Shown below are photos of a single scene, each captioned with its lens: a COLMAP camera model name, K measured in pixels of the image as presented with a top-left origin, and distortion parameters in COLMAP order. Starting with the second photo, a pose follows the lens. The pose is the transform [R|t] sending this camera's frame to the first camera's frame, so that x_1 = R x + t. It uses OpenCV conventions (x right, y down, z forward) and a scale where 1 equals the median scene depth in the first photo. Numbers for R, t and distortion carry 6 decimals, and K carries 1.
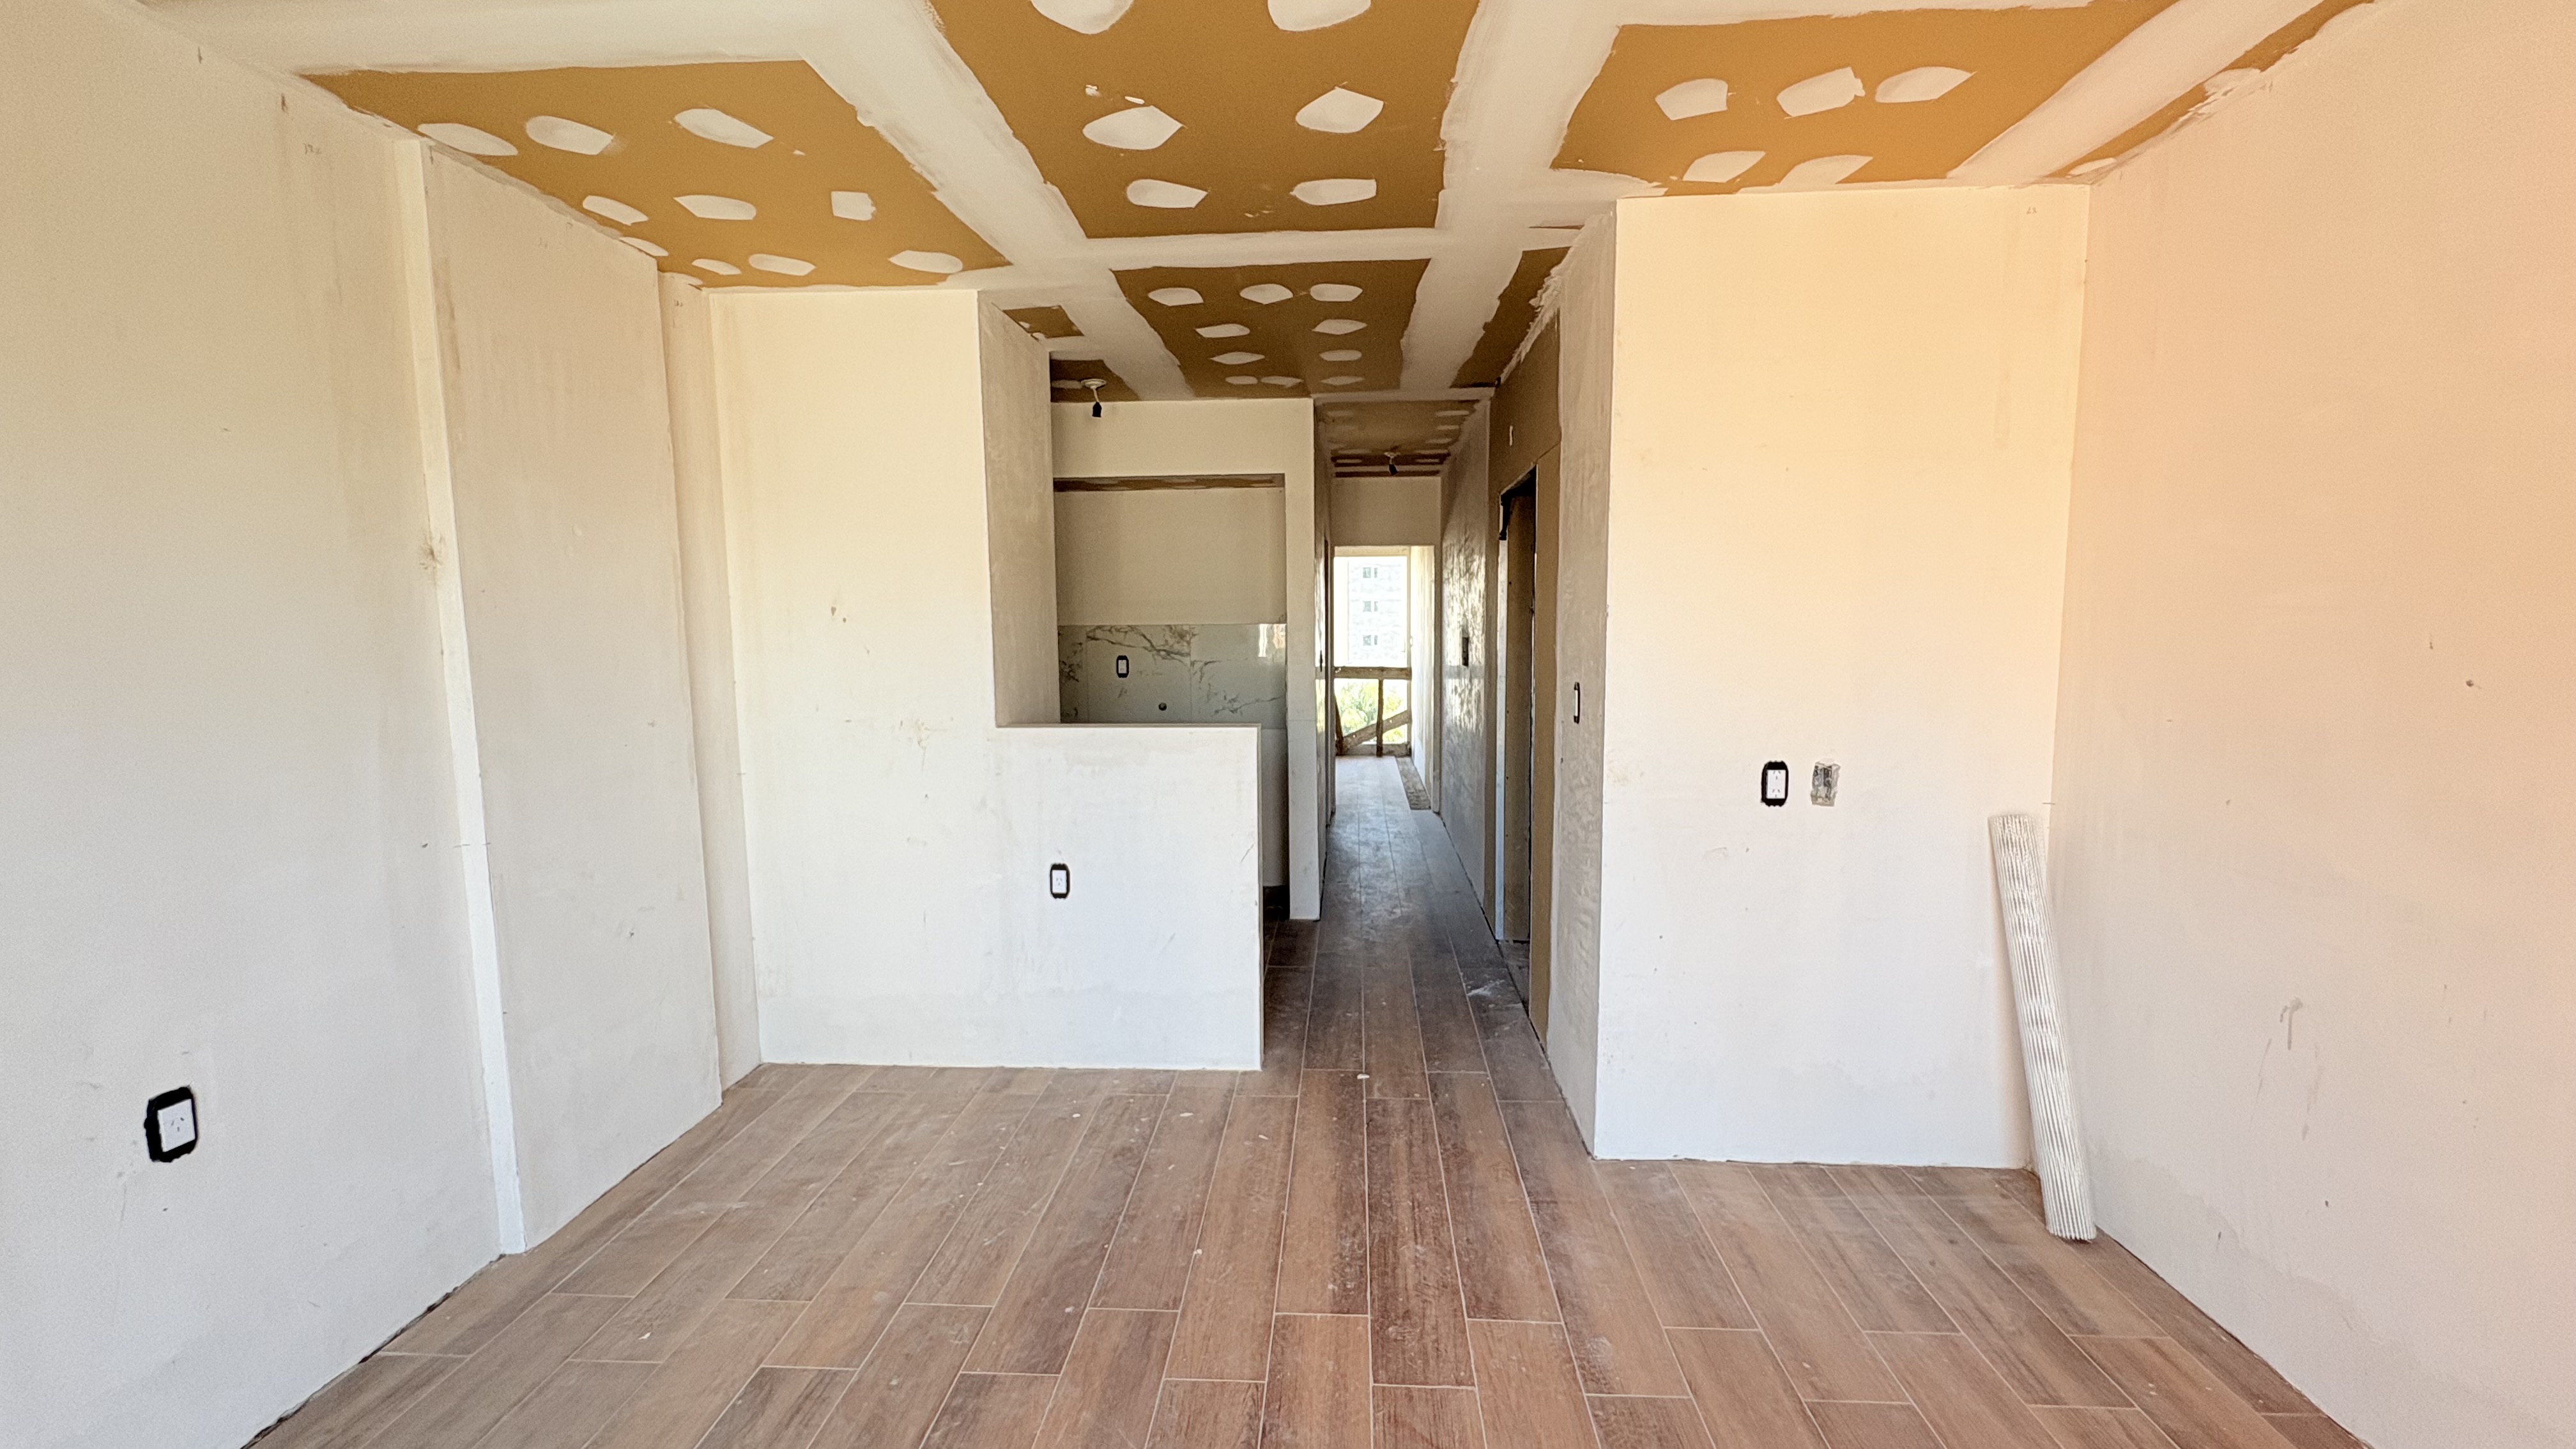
lens RADIAL K [[1025.1, 0, 1285.6], [0, 1025.1, 725.9], [0, 0, 1]] dist [0.000271, 0.000040]
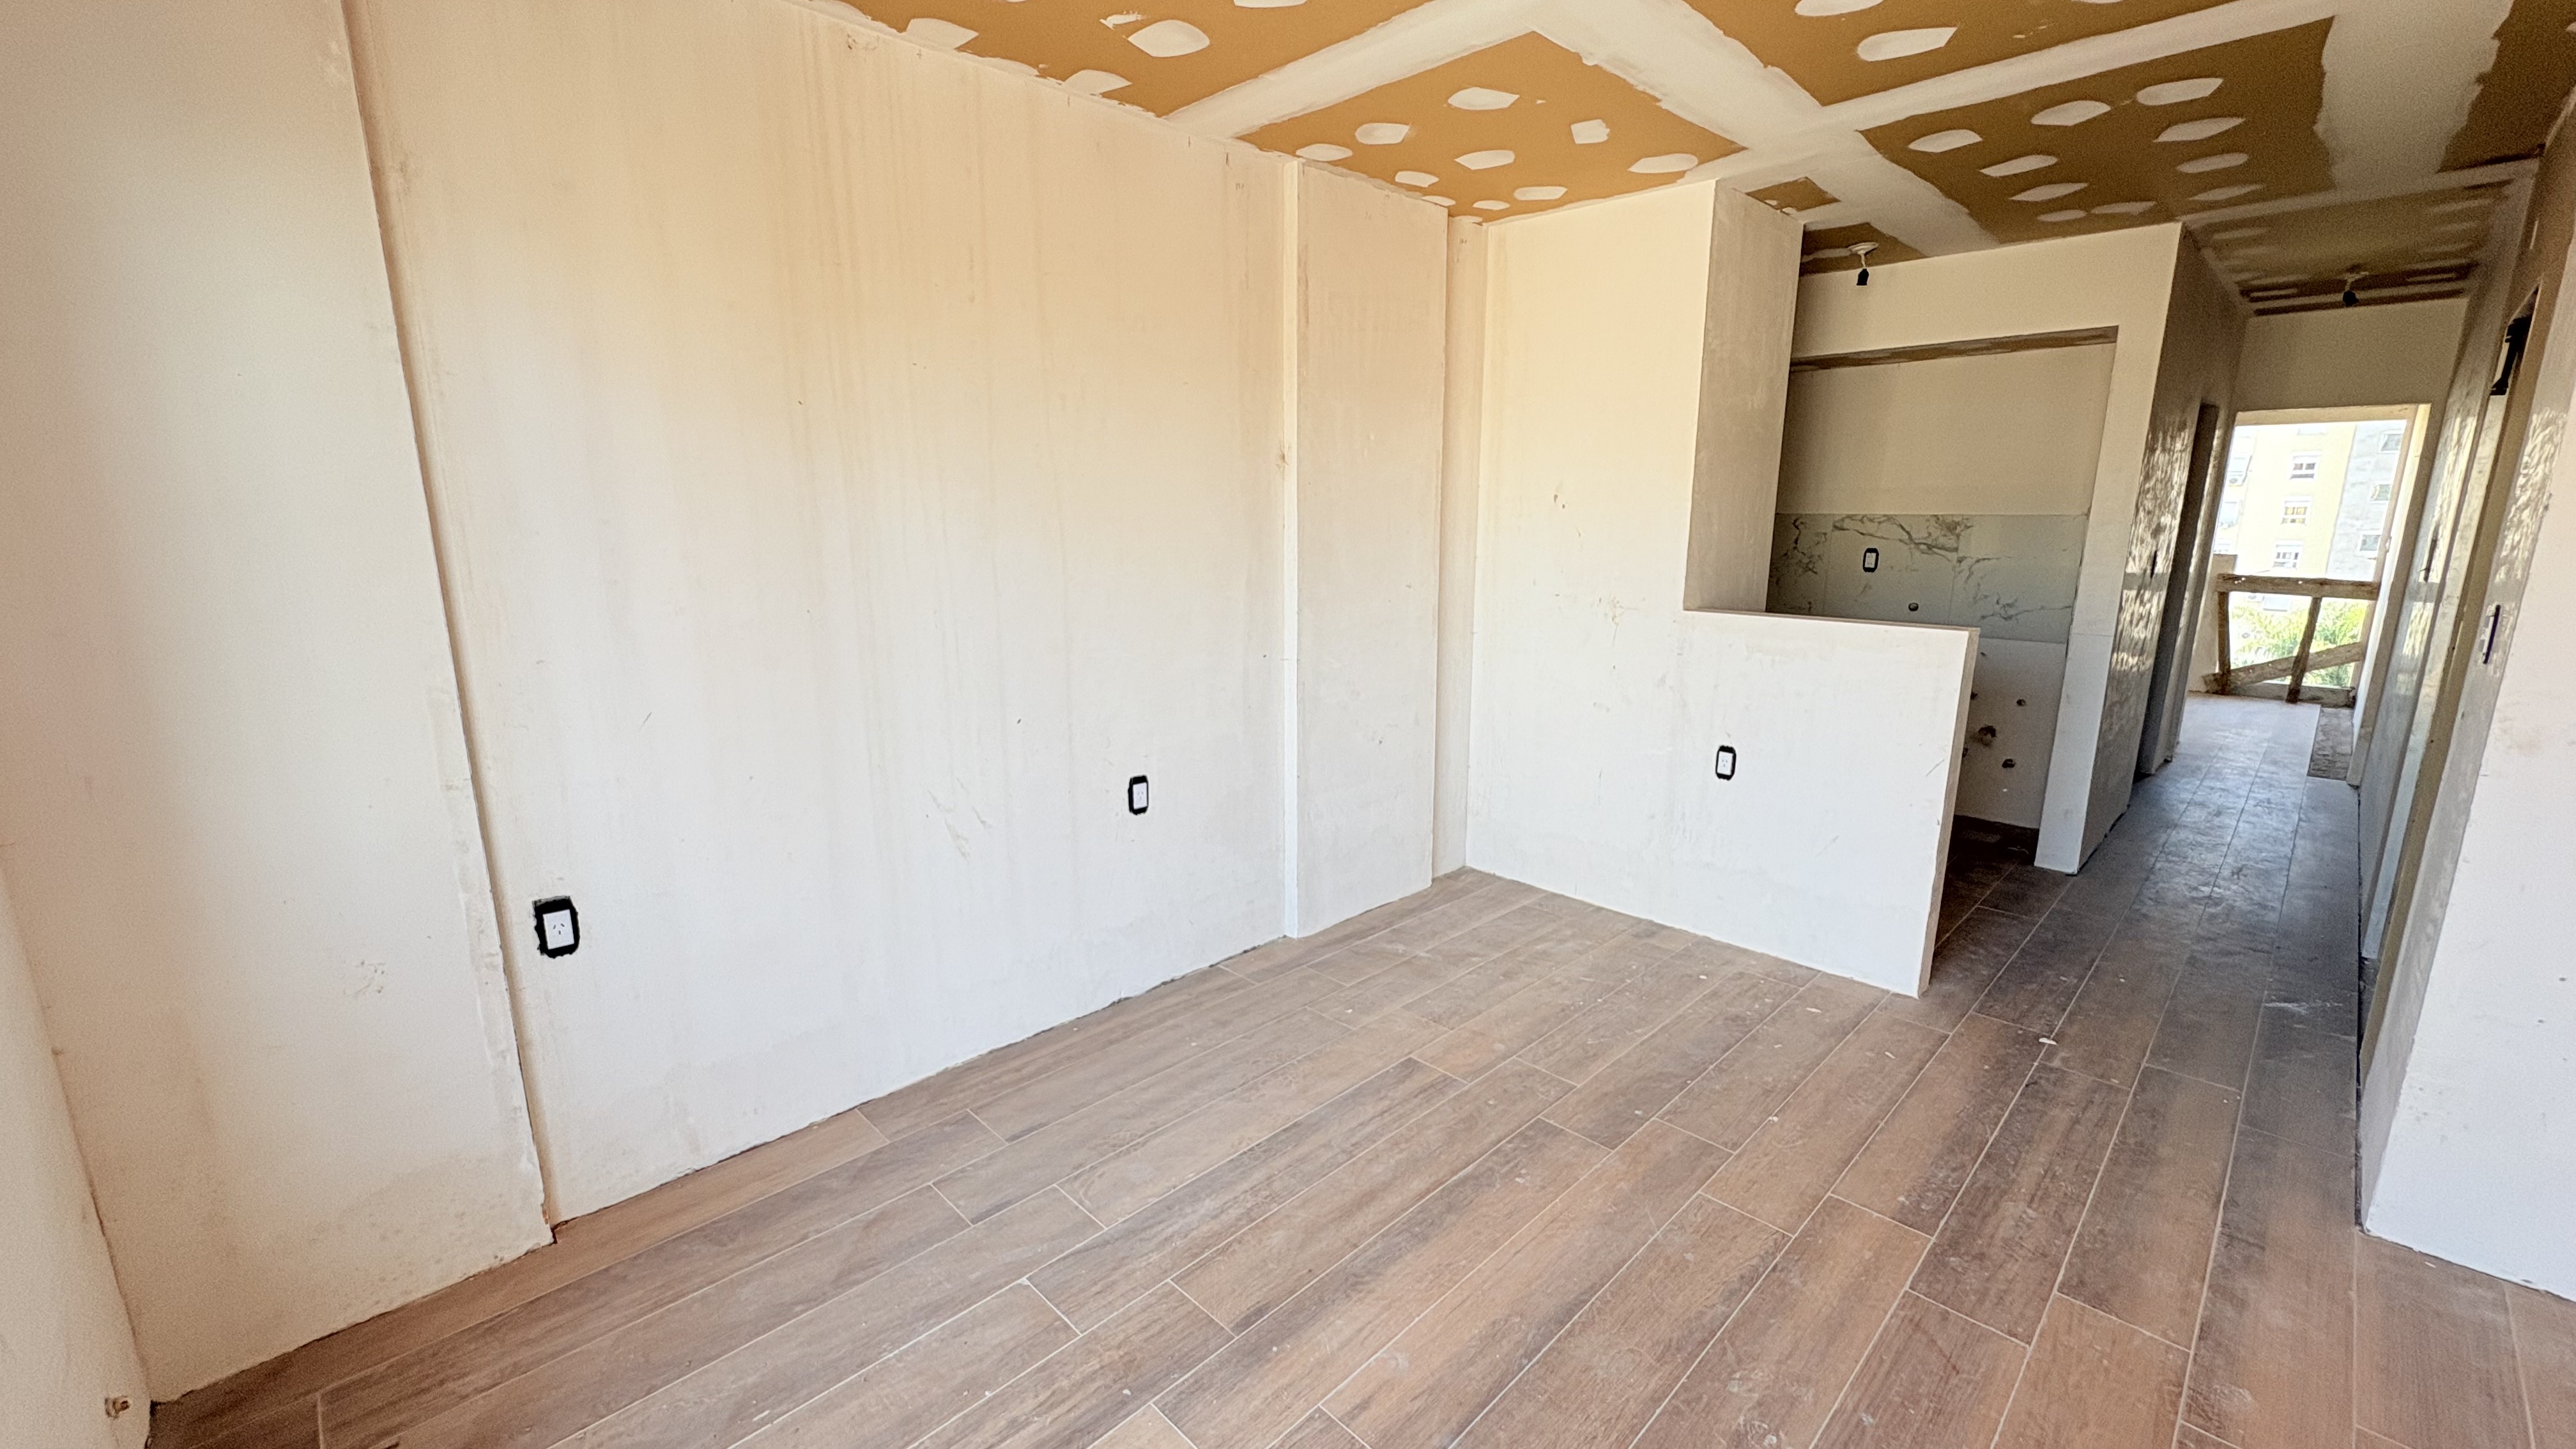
lens RADIAL K [[1025.1, 0, 1288.3], [0, 1025.1, 725.2], [0, 0, 1]] dist [0.000271, 0.000040]
pose [[0.743156, 0.148373, -0.652461, 0.139412], [-0.077720, 0.987646, 0.136072, 0.007400], [0.664589, -0.050413, 0.745506, -0.079287]]
